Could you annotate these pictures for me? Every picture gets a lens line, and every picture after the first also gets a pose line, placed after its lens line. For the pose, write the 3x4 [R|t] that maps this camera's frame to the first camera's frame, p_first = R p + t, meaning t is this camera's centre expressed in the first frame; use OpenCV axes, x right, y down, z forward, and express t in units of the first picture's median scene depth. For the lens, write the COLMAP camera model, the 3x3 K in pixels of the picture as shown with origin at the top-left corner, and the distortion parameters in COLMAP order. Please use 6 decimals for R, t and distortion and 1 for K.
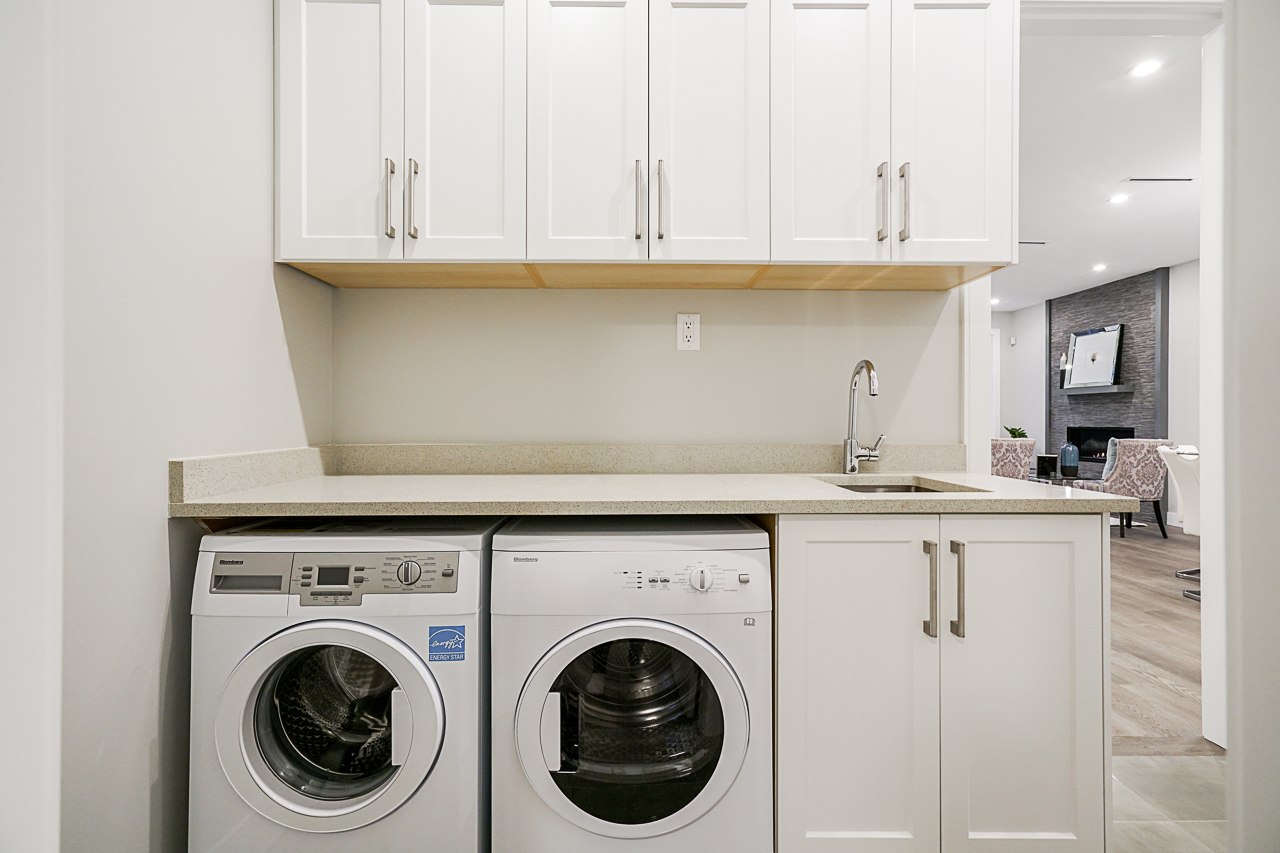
lens RADIAL K [[577.8, 0, 627.6], [0, 577.8, 419.6], [0, 0, 1]] dist [-0.009435, 0.008804]
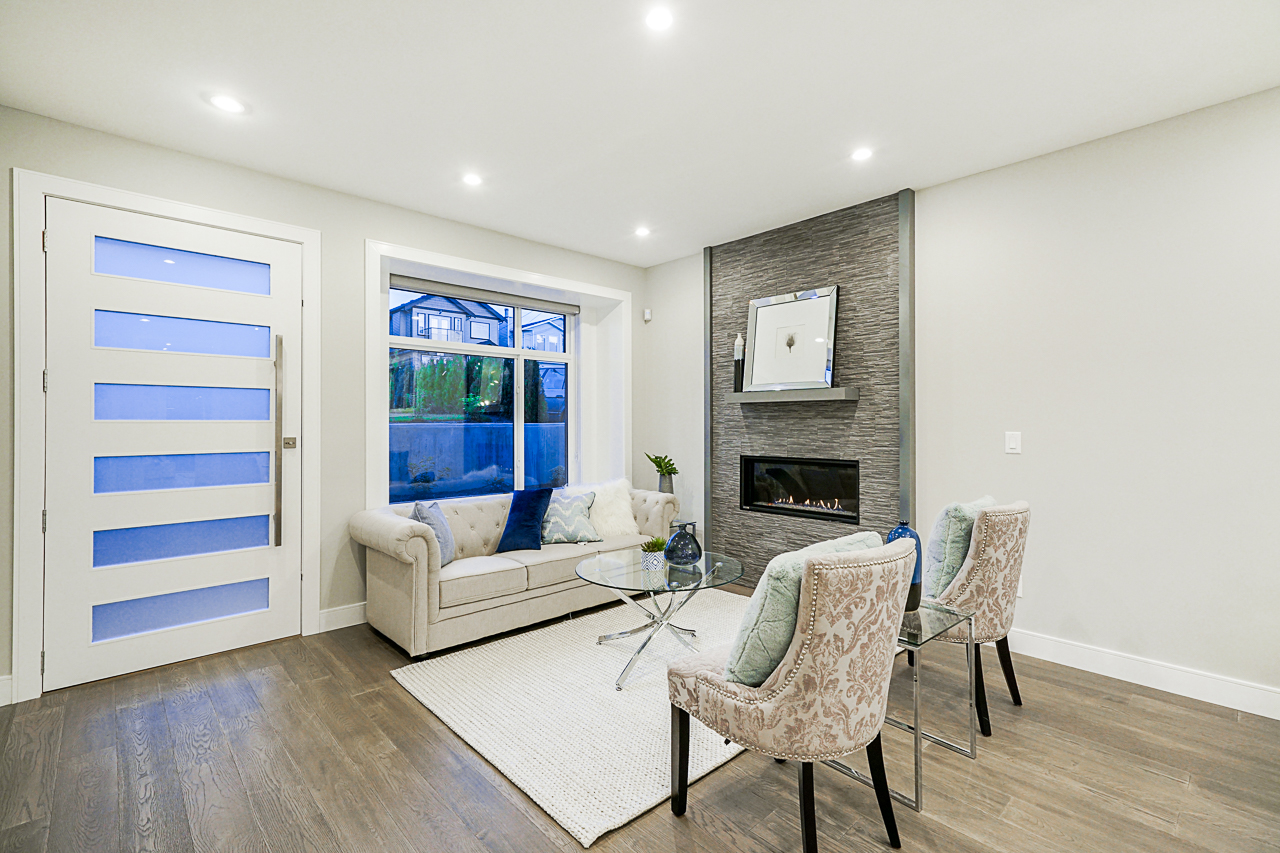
lens RADIAL K [[577.8, 0, 641.2], [0, 577.8, 422.8], [0, 0, 1]] dist [-0.009435, 0.008804]
pose [[0.732474, -0.002386, 0.680791, 0.291502], [0.002291, 0.999997, 0.001041, -0.024292], [-0.680792, 0.000797, 0.732477, 0.672569]]
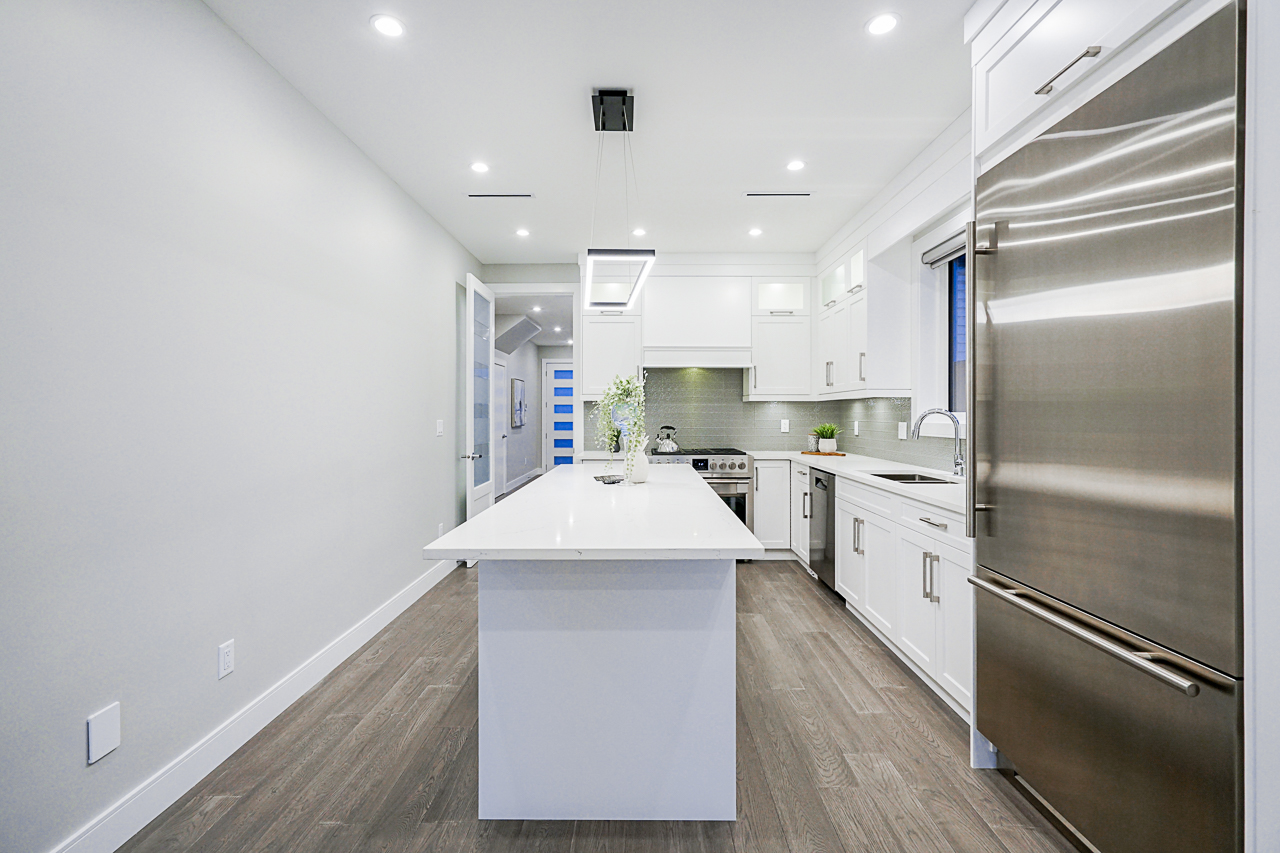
lens RADIAL K [[577.8, 0, 638.6], [0, 577.8, 415.7], [0, 0, 1]] dist [-0.009435, 0.008804]
pose [[0.999954, -0.004230, -0.008551, 0.554537], [0.004244, 0.999990, 0.001593, -0.023042], [0.008544, -0.001630, 0.999962, -0.519178]]
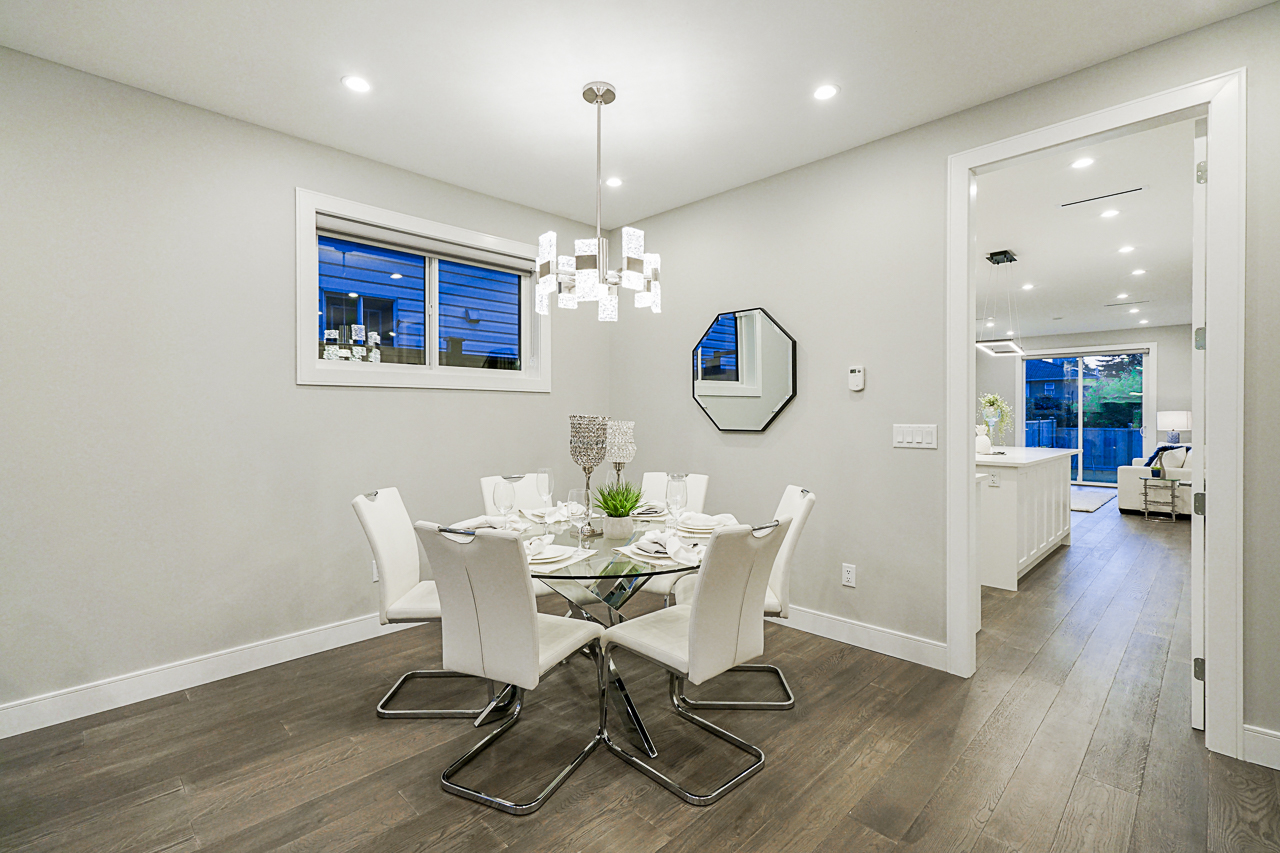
lens RADIAL K [[577.8, 0, 631.4], [0, 577.8, 420.5], [0, 0, 1]] dist [-0.009435, 0.008804]
pose [[-0.703196, -0.008982, 0.710940, 0.341080], [-0.001771, 0.999939, 0.010882, -0.023935], [-0.710994, 0.006393, -0.703169, 0.742794]]
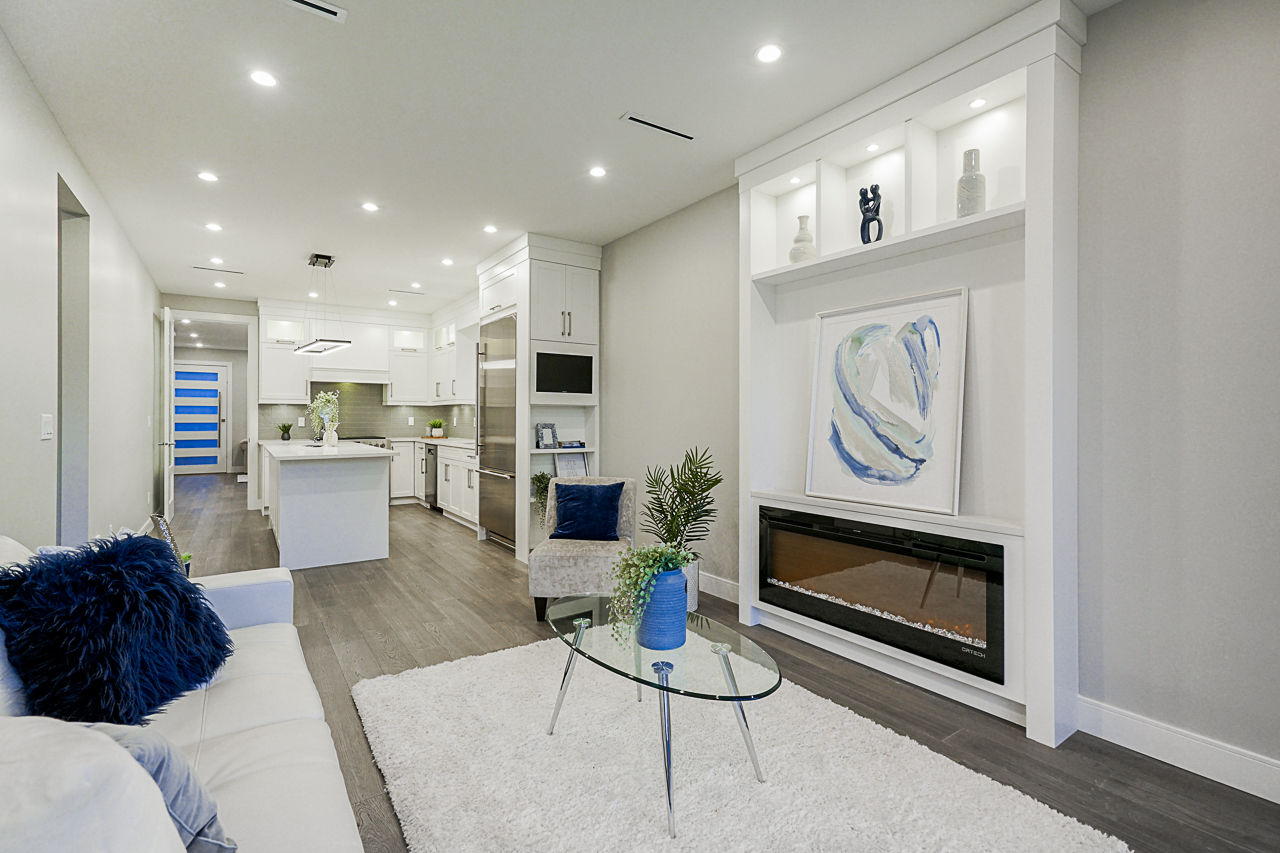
lens RADIAL K [[577.8, 0, 648.4], [0, 577.8, 414.9], [0, 0, 1]] dist [-0.009435, 0.008804]
pose [[0.814946, -0.000116, 0.579537, 0.445206], [0.002906, 0.999988, -0.003886, -0.014569], [-0.579530, 0.004851, 0.814936, -1.027735]]
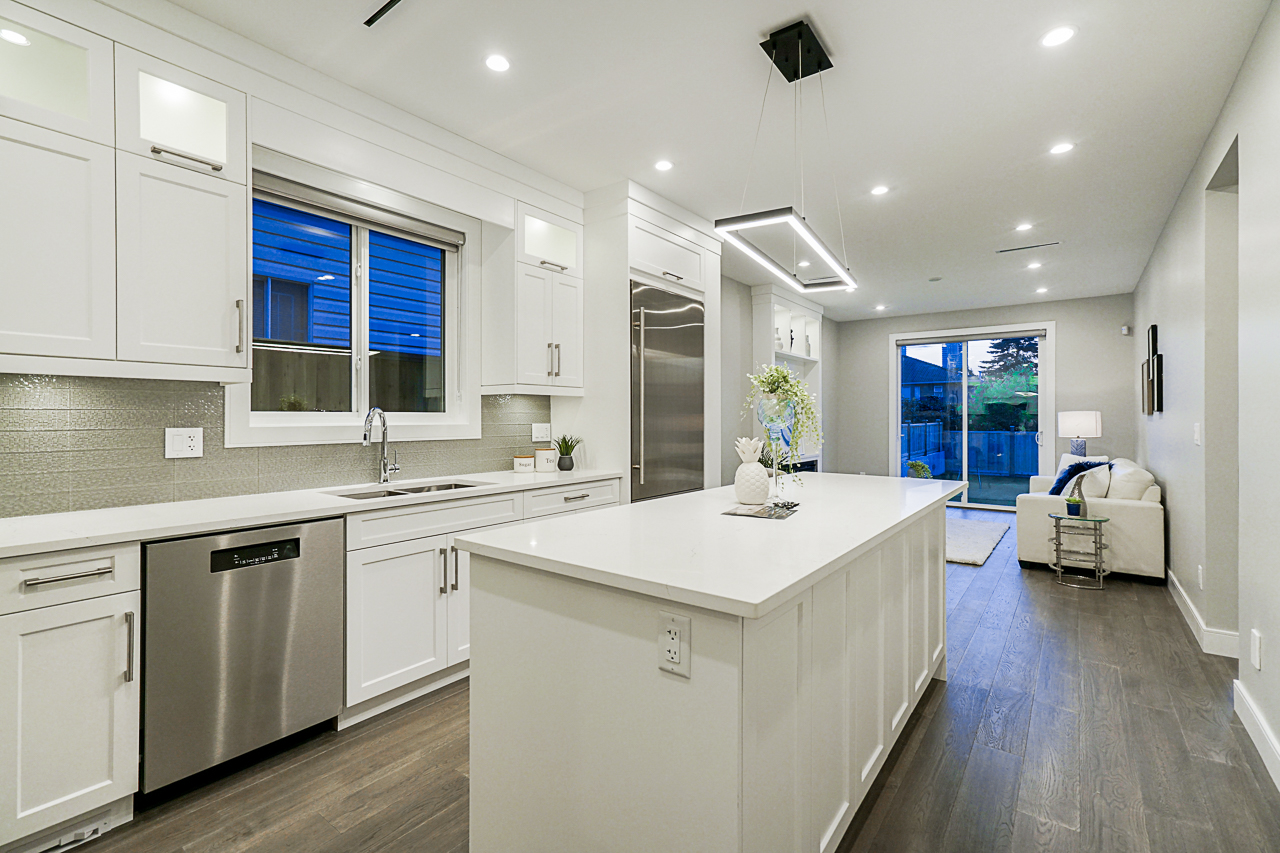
lens RADIAL K [[577.8, 0, 631.4], [0, 577.8, 415.6], [0, 0, 1]] dist [-0.009435, 0.008804]
pose [[-0.793688, -0.004335, 0.608309, 0.415461], [-0.005693, 0.999984, -0.000302, -0.022186], [-0.608298, -0.003702, -0.793700, 0.167729]]
